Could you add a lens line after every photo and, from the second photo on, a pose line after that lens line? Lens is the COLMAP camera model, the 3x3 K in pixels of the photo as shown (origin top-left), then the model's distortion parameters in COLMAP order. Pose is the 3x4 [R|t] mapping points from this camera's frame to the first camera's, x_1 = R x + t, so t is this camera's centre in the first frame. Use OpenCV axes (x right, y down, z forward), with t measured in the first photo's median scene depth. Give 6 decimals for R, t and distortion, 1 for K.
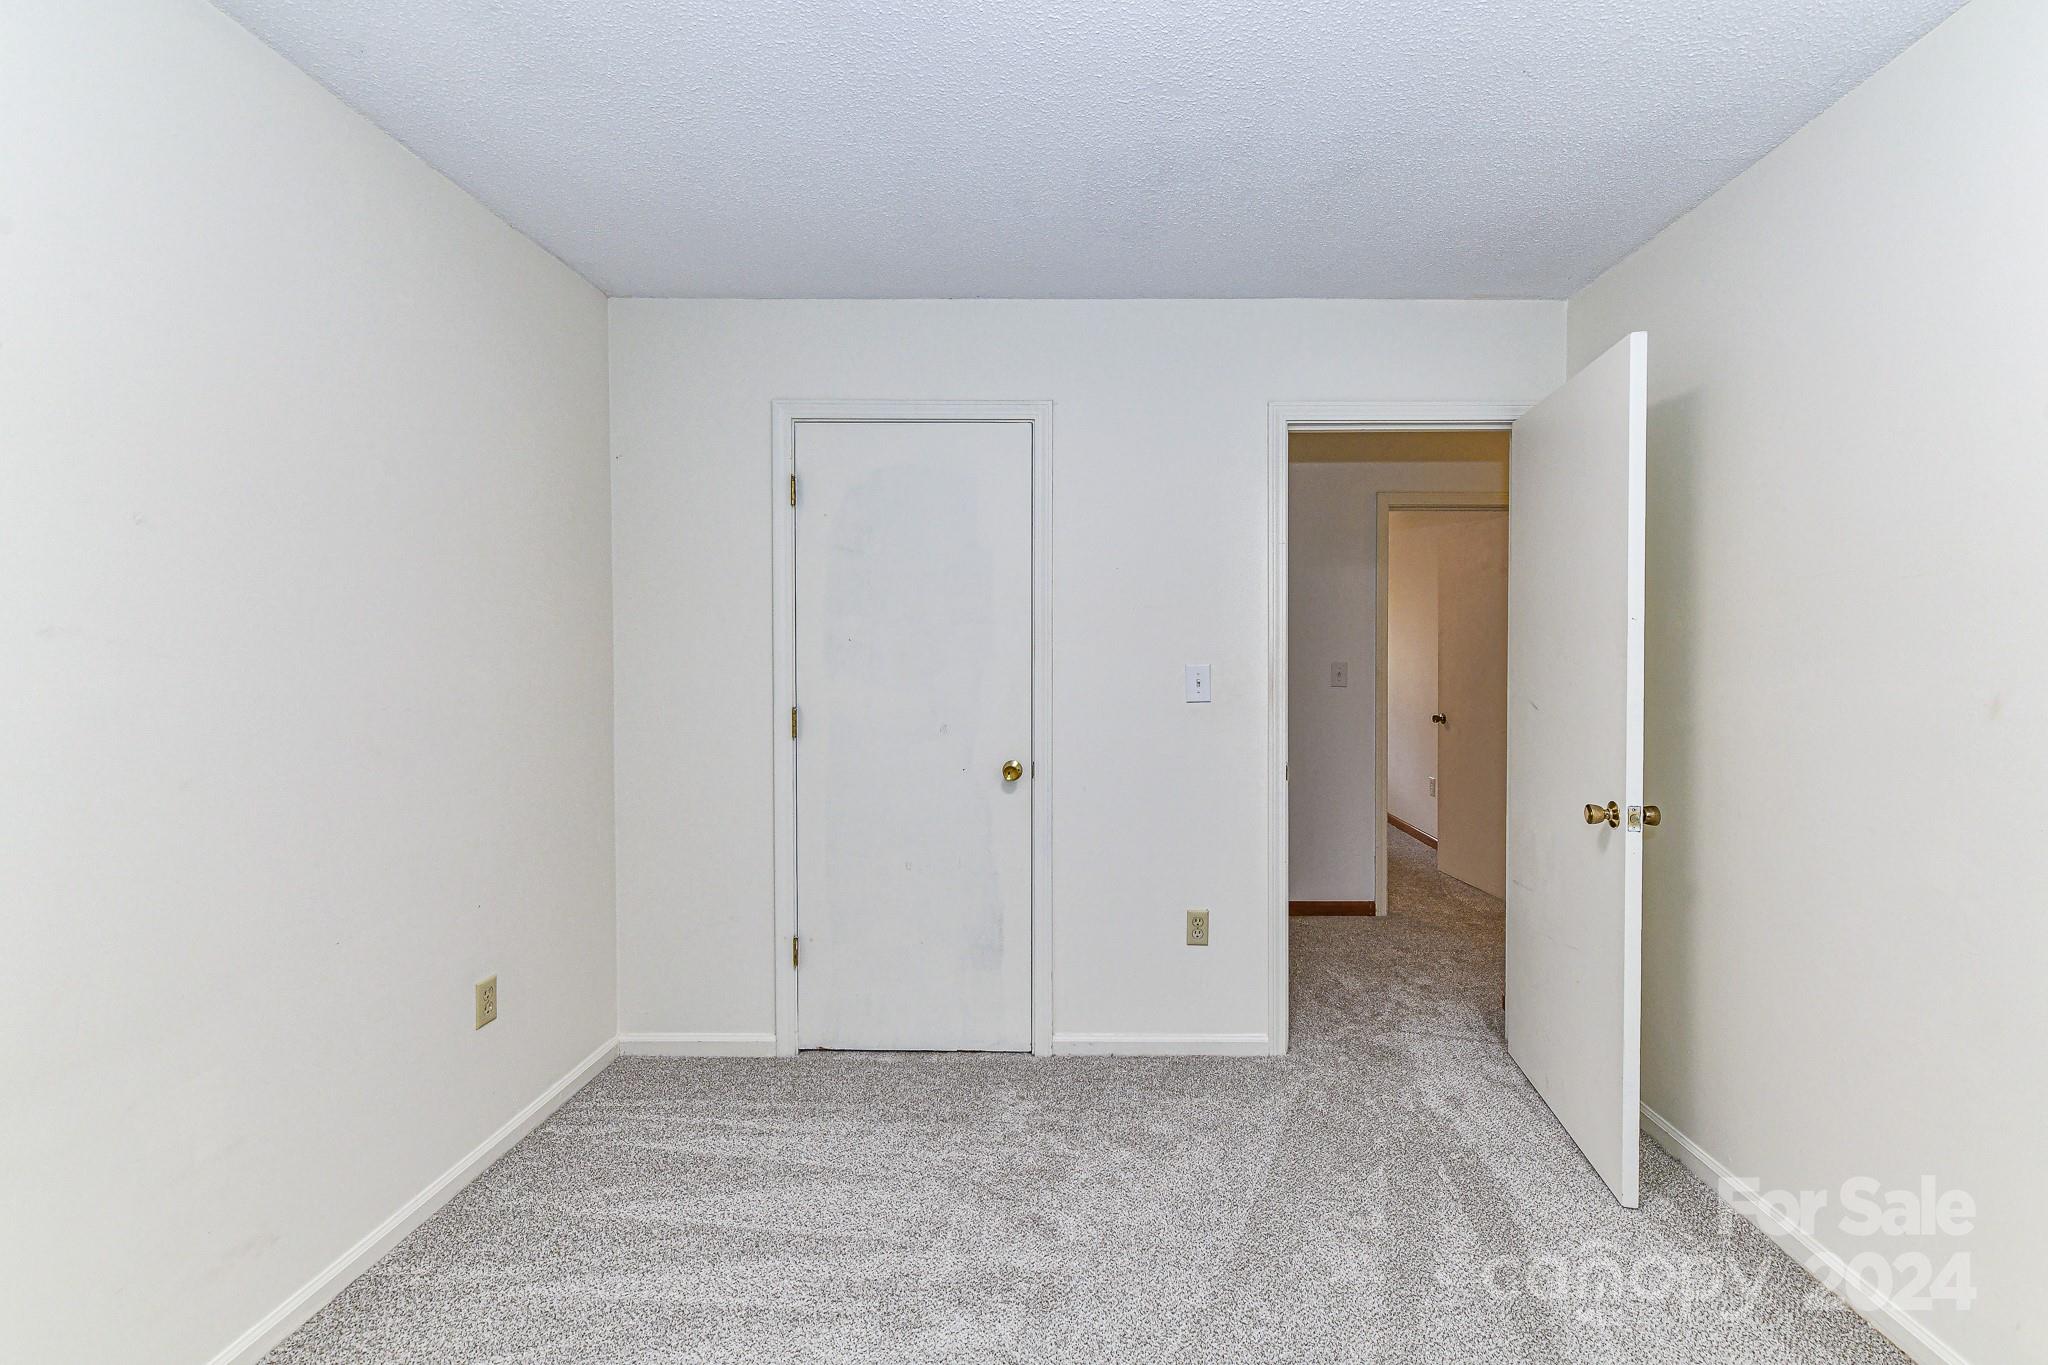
lens RADIAL K [[828.5, 0, 1022.2], [0, 828.5, 670.1], [0, 0, 1]] dist [0.001786, -0.000133]
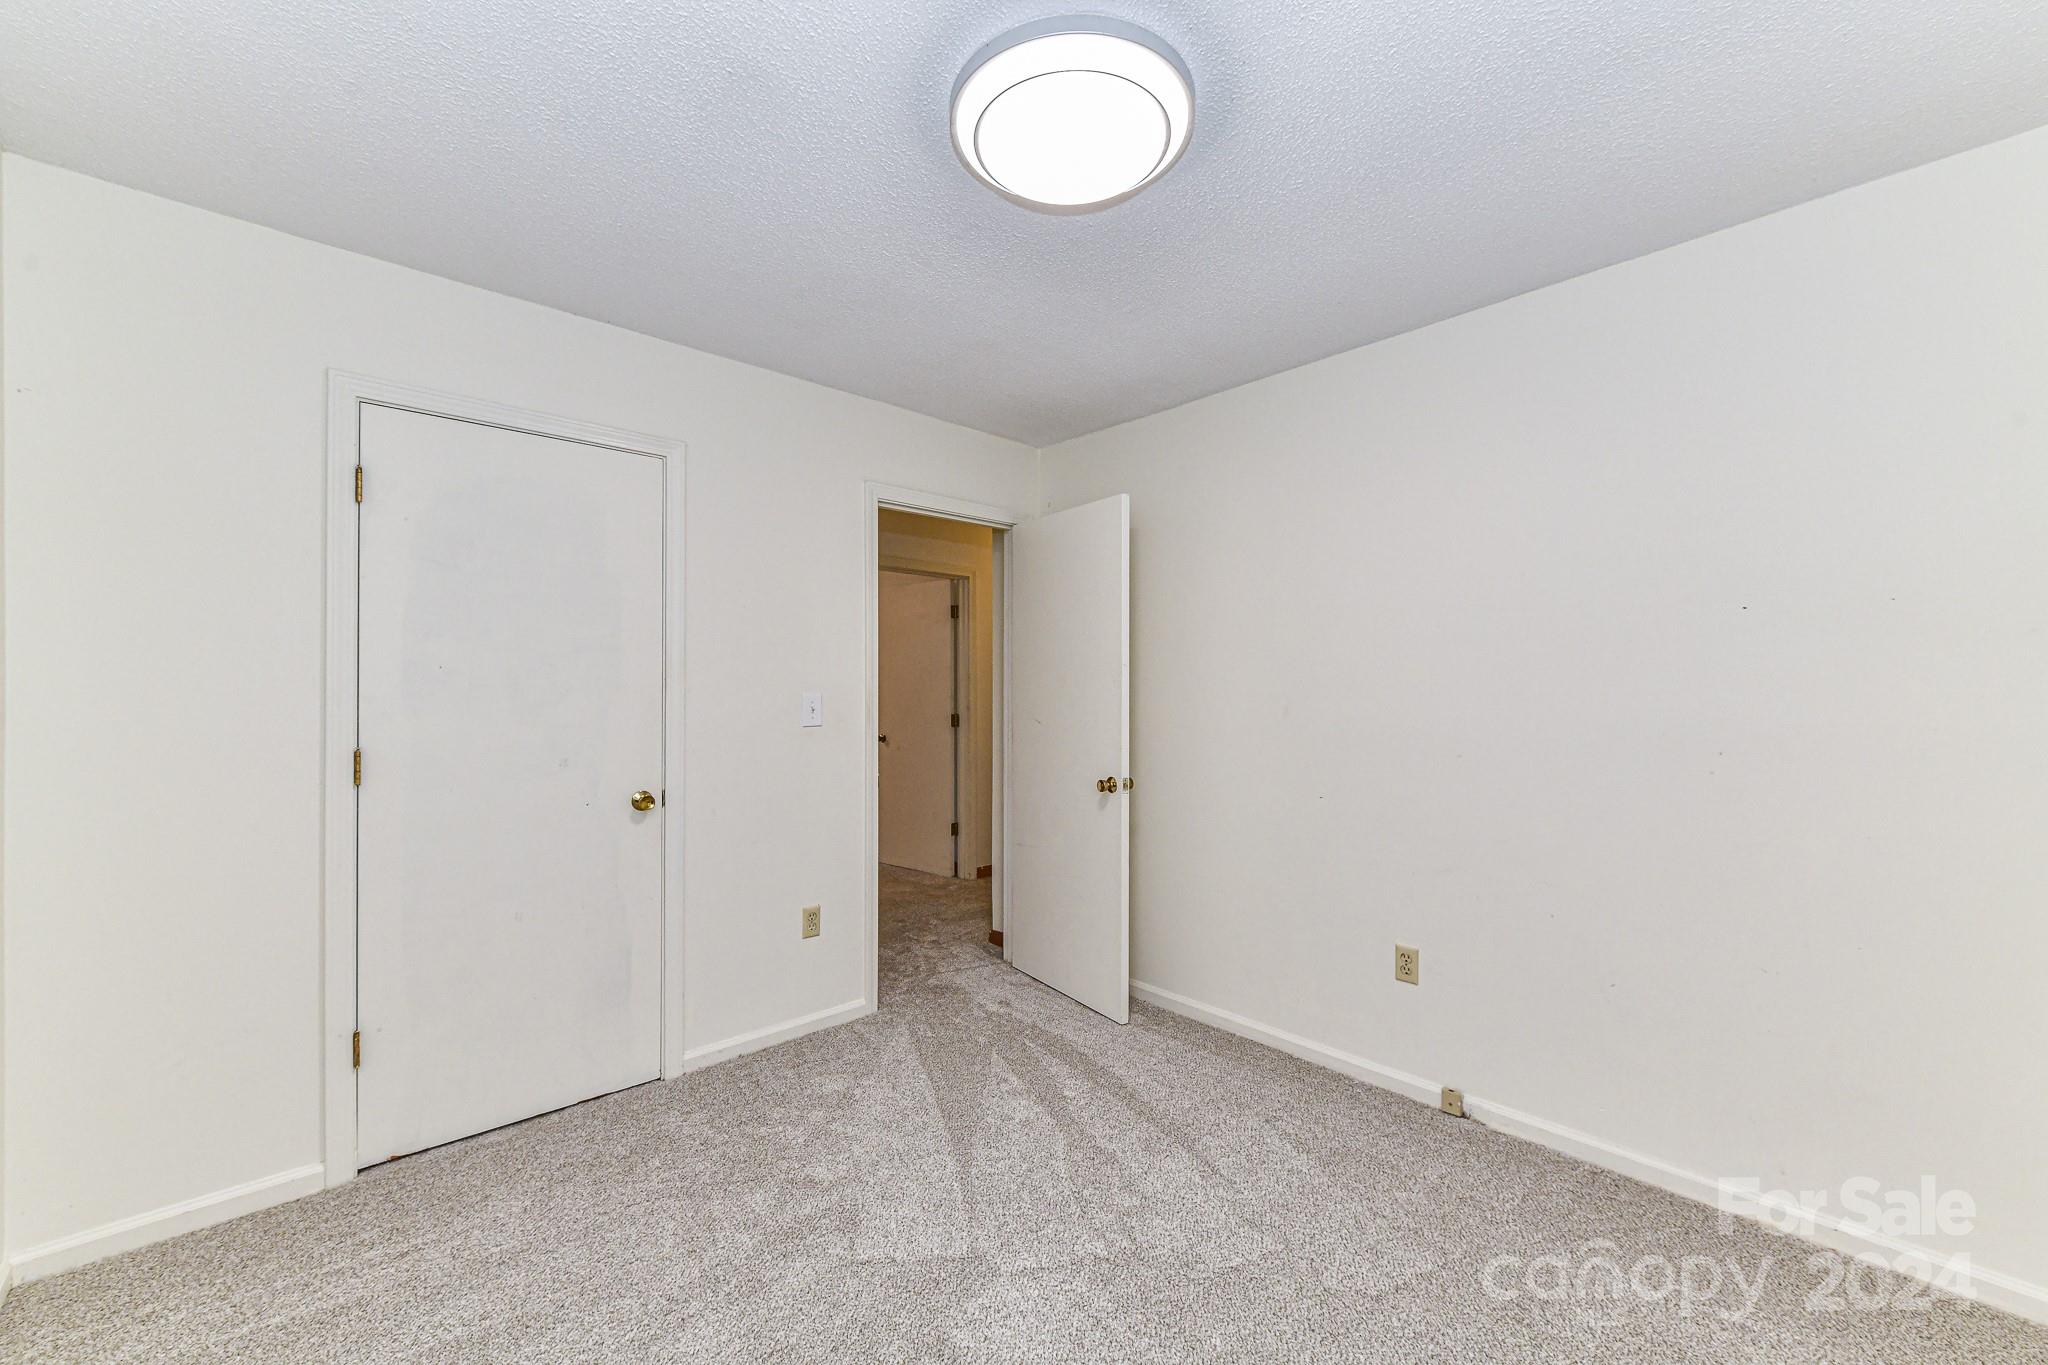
lens RADIAL K [[795.2, 0, 1015.7], [0, 795.2, 686.2], [0, 0, 1]] dist [-0.001223, -0.000384]
pose [[0.738432, 0.002082, 0.674325, -0.328666], [0.010462, 0.999840, -0.014544, 0.001451], [-0.674247, 0.017794, 0.738292, -0.017164]]
